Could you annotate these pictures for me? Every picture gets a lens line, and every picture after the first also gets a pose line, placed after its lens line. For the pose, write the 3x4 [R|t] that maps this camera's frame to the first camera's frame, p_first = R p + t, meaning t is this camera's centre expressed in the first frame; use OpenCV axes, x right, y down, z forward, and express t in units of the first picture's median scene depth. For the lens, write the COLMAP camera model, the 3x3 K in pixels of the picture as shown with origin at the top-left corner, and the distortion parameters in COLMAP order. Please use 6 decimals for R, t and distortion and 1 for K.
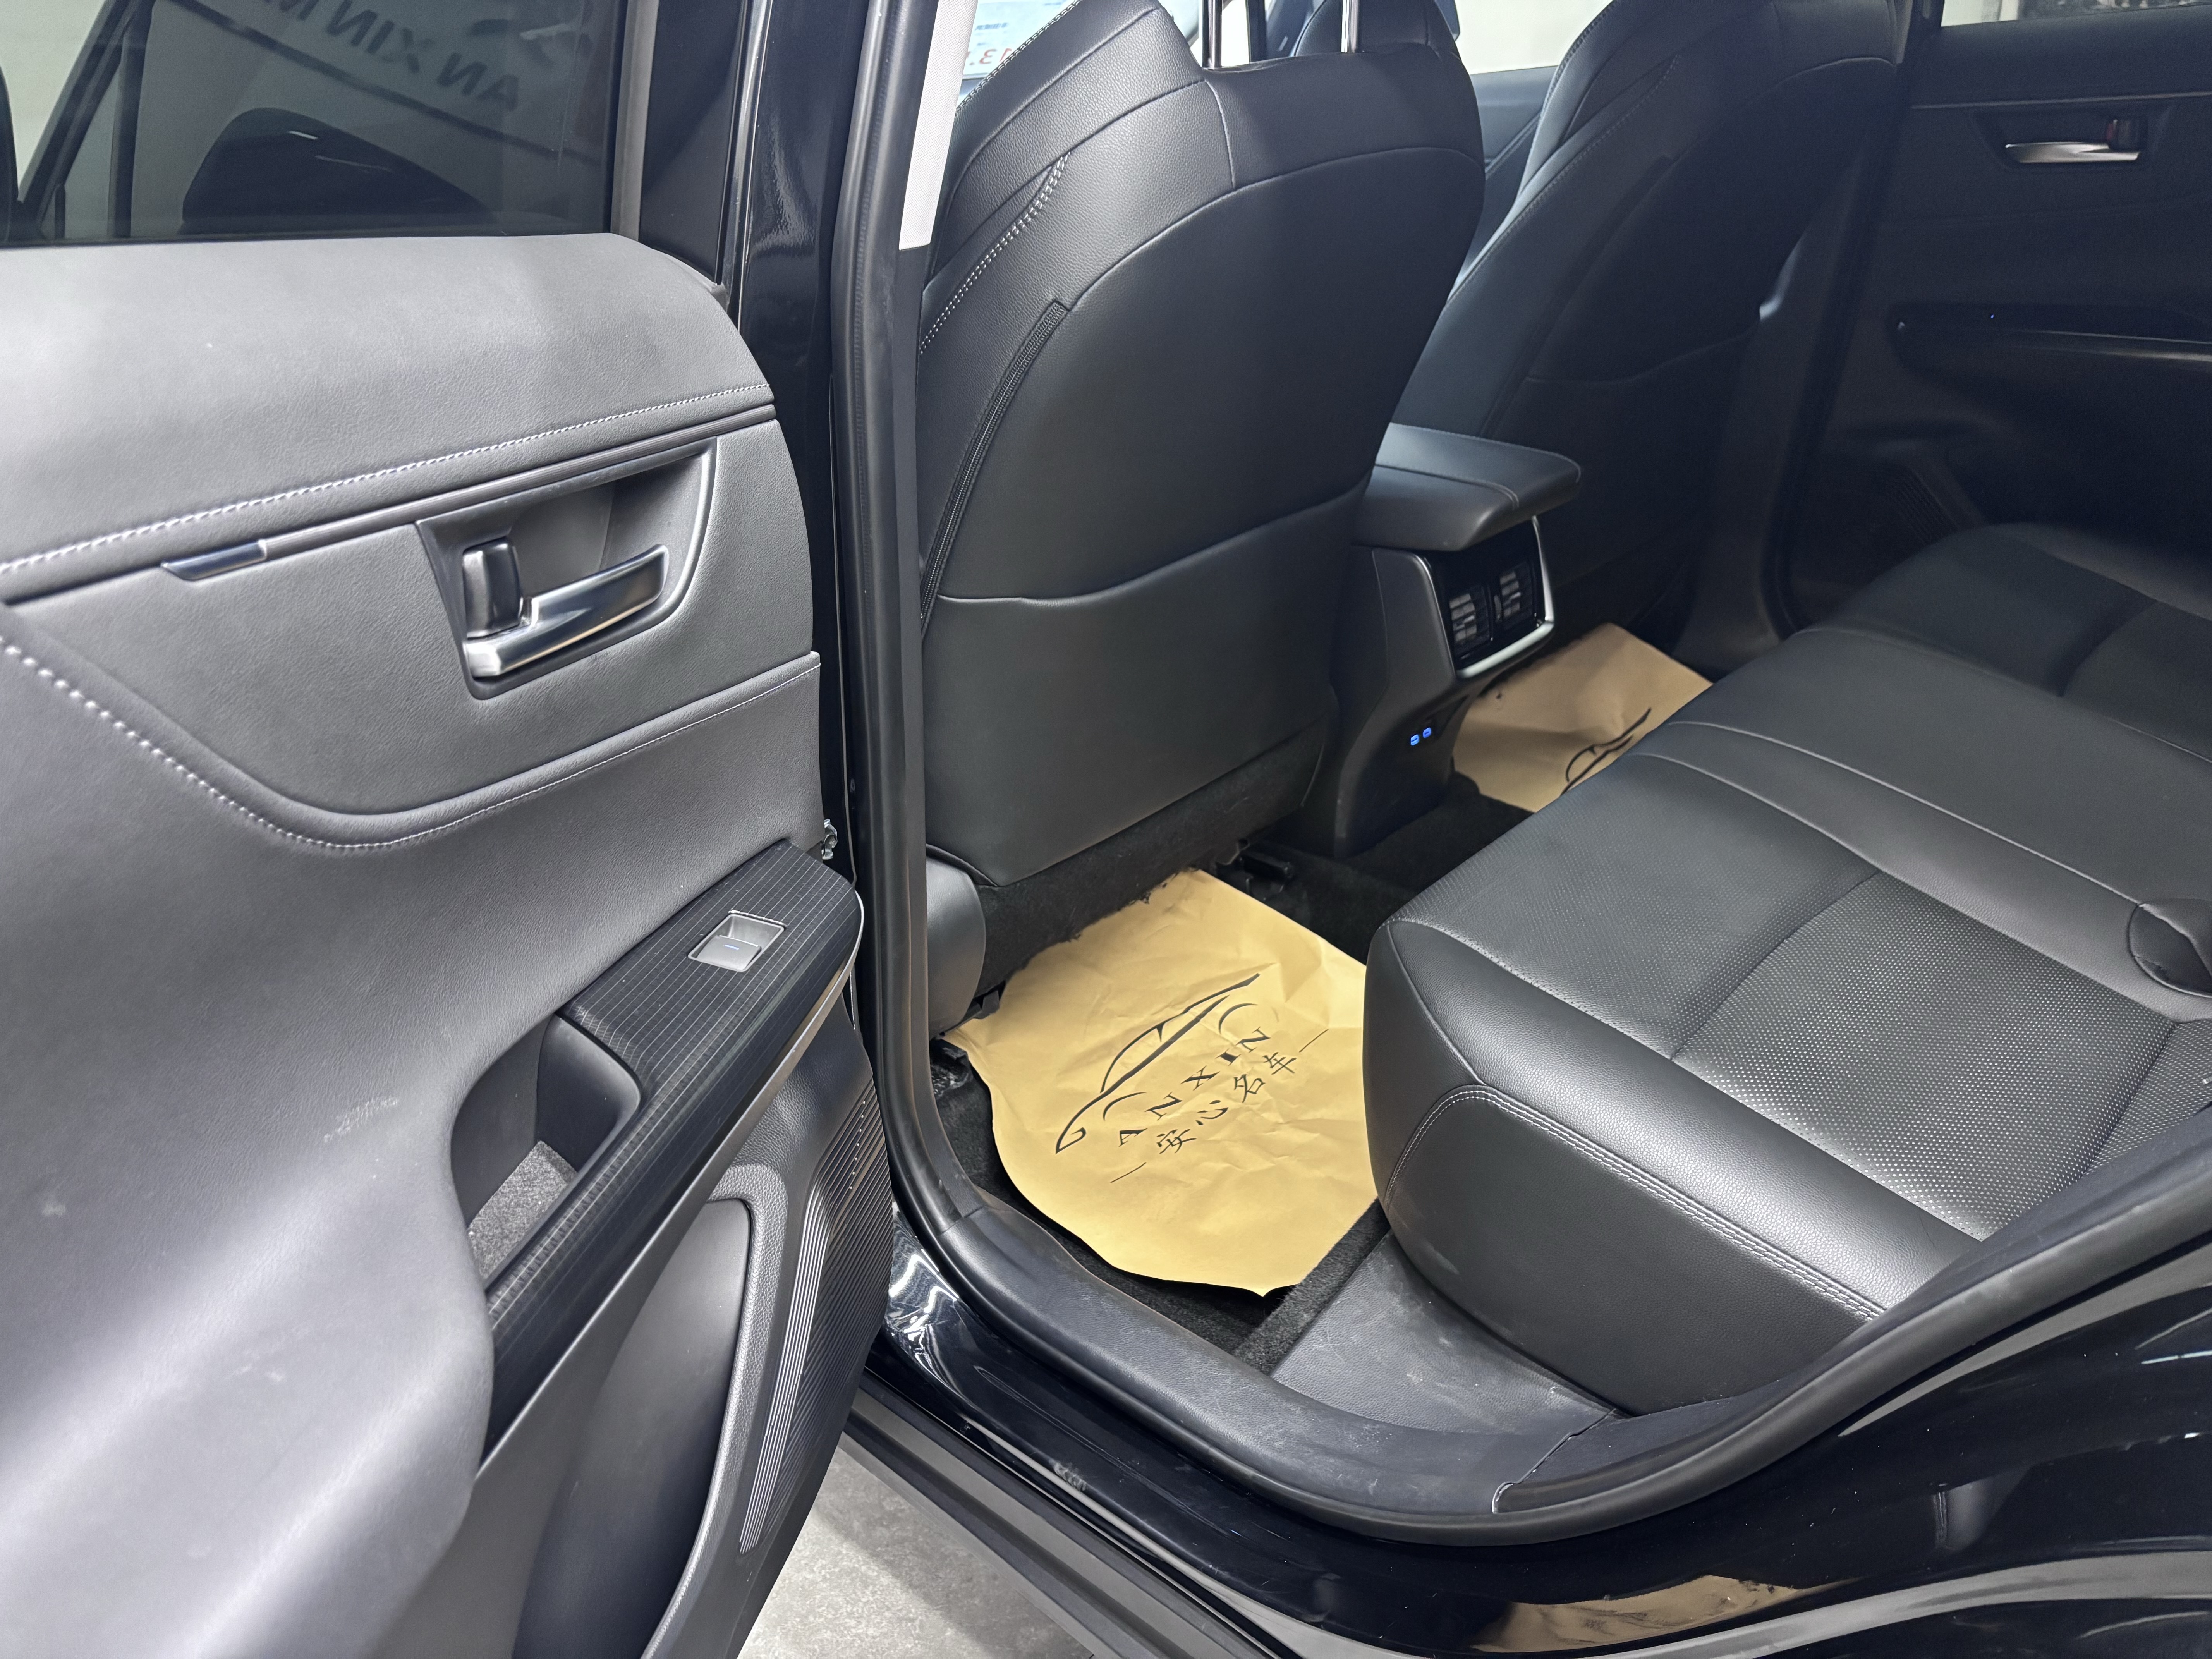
lens RADIAL K [[1648.5, 0, 1103.0], [0, 1648.5, 842.3], [0, 0, 1]] dist [0.019209, -0.044102]
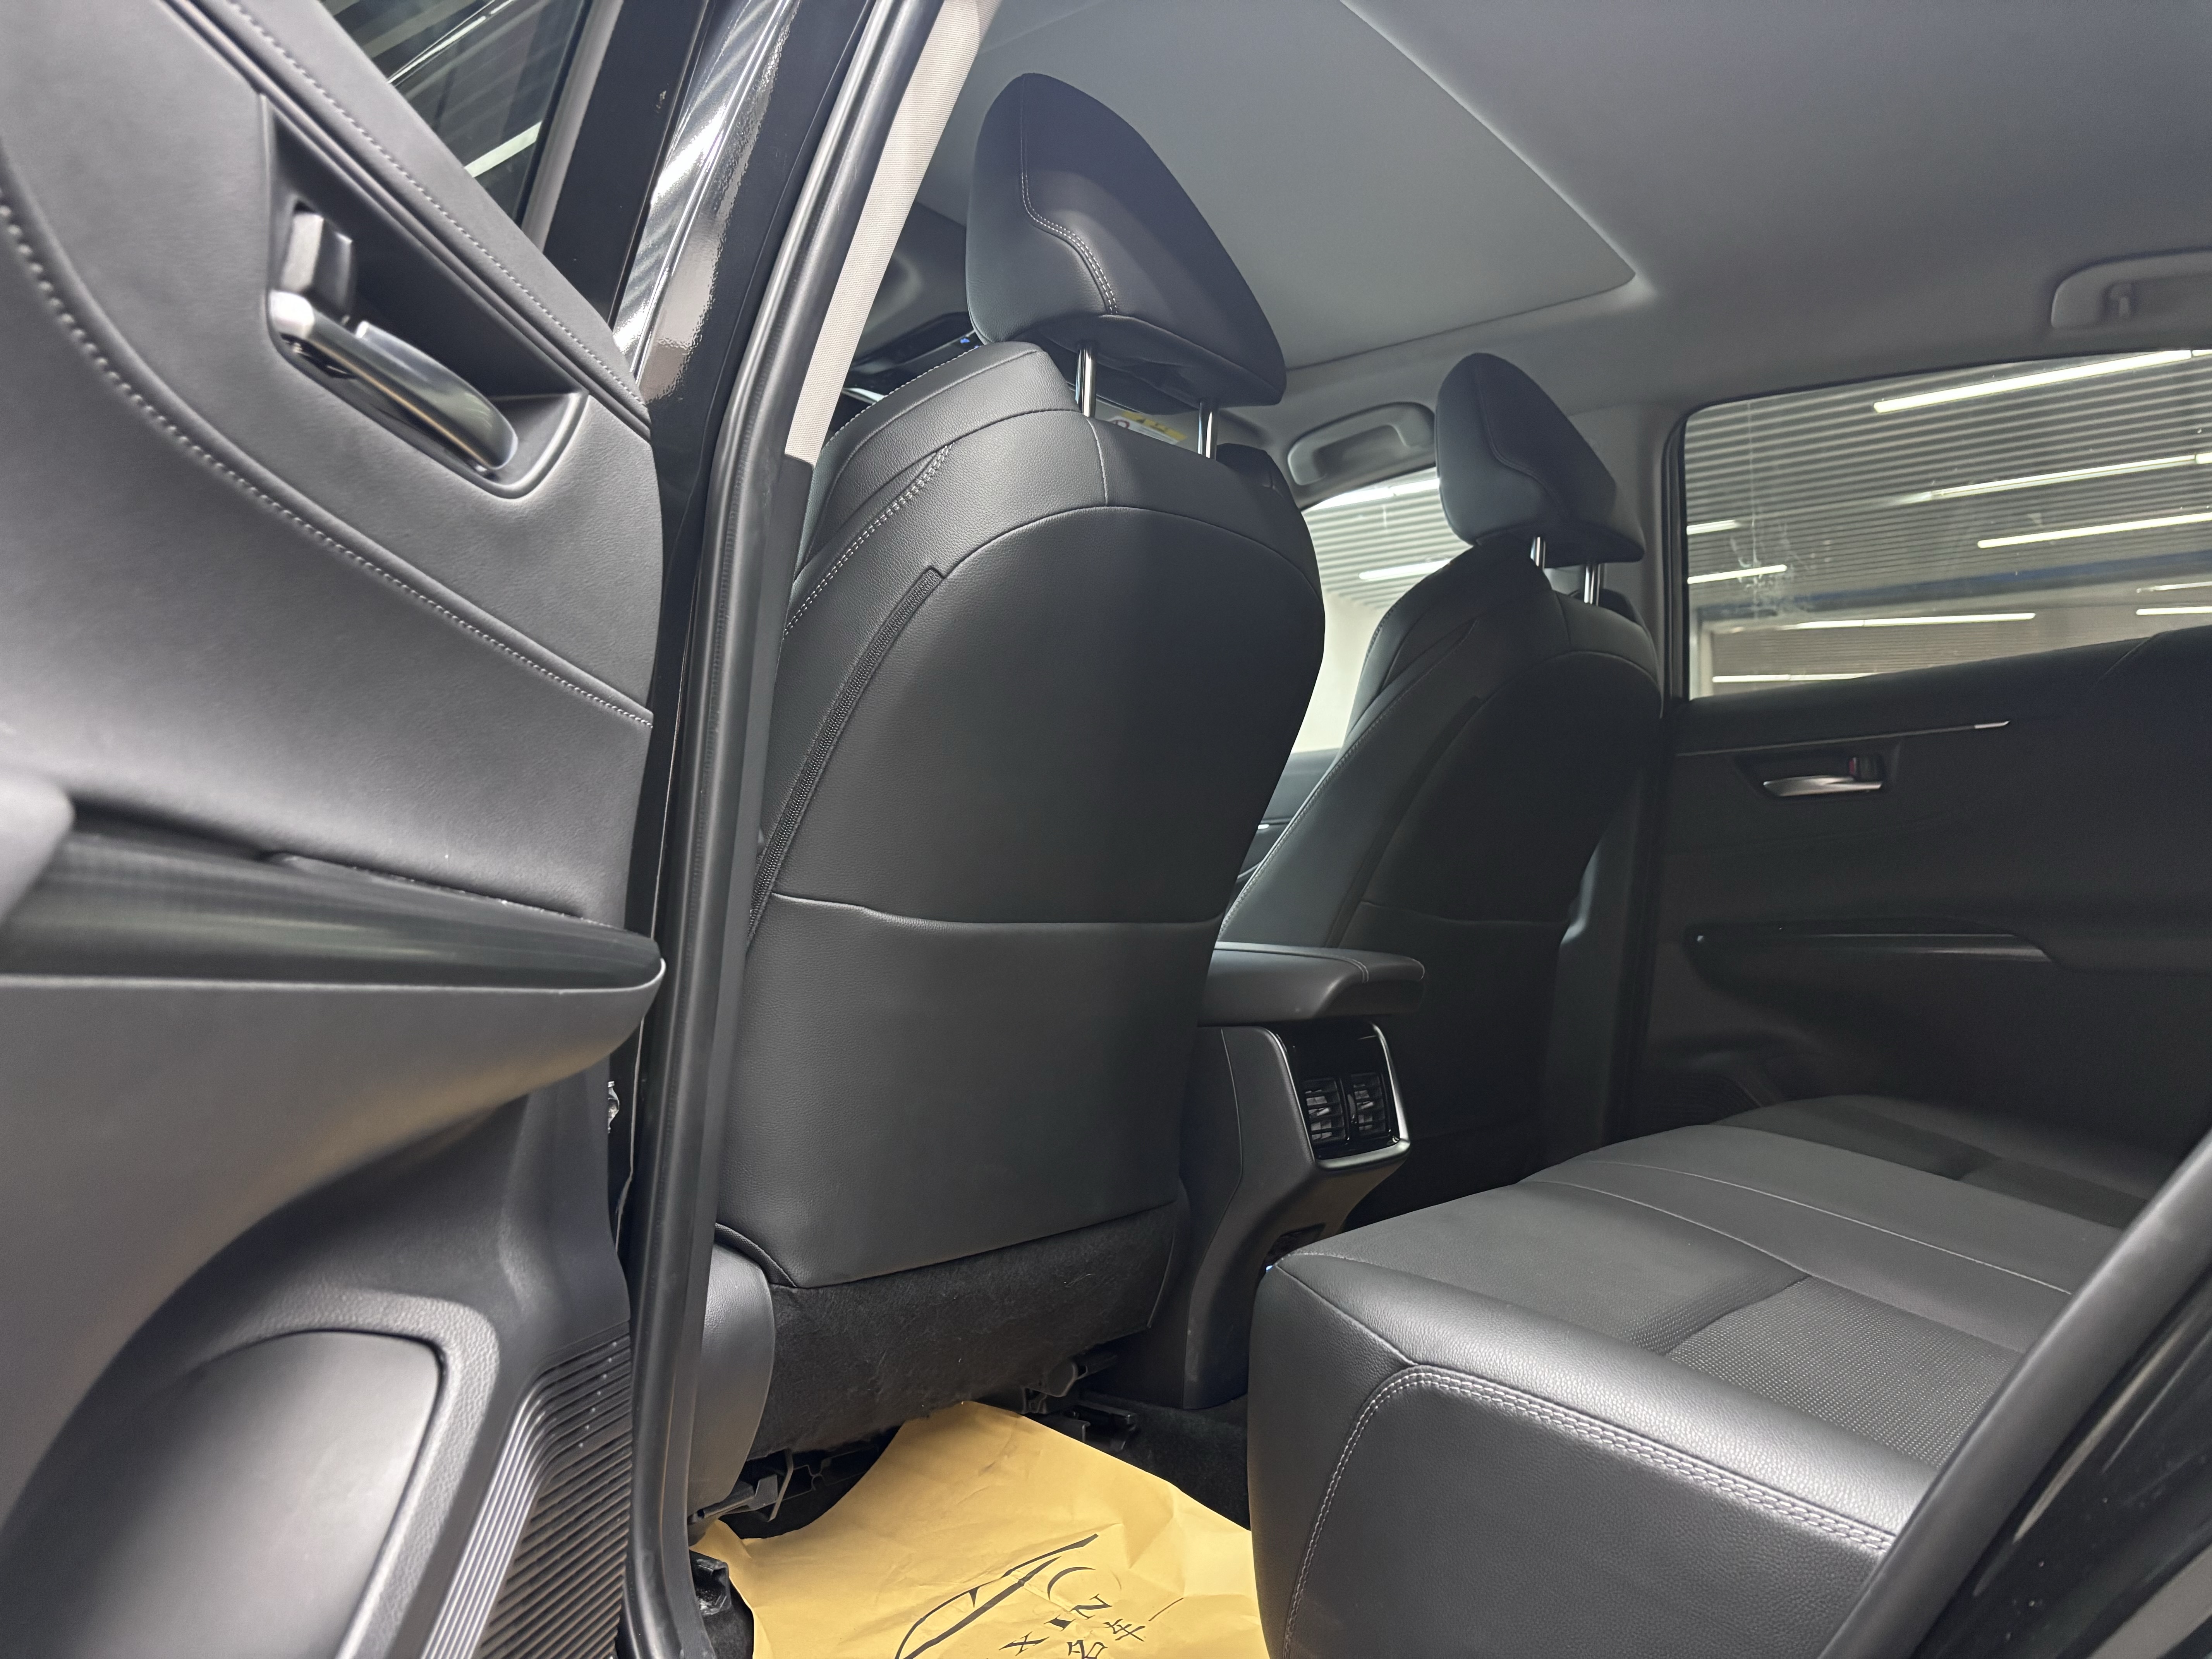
lens RADIAL K [[1648.5, 0, 1106.6], [0, 1648.5, 832.2], [0, 0, 1]] dist [0.019209, -0.044102]
pose [[0.992128, 0.069317, 0.104296, -0.010284], [-0.006310, 0.859453, -0.511176, 0.209054], [-0.125071, 0.506493, 0.853125, 0.133658]]
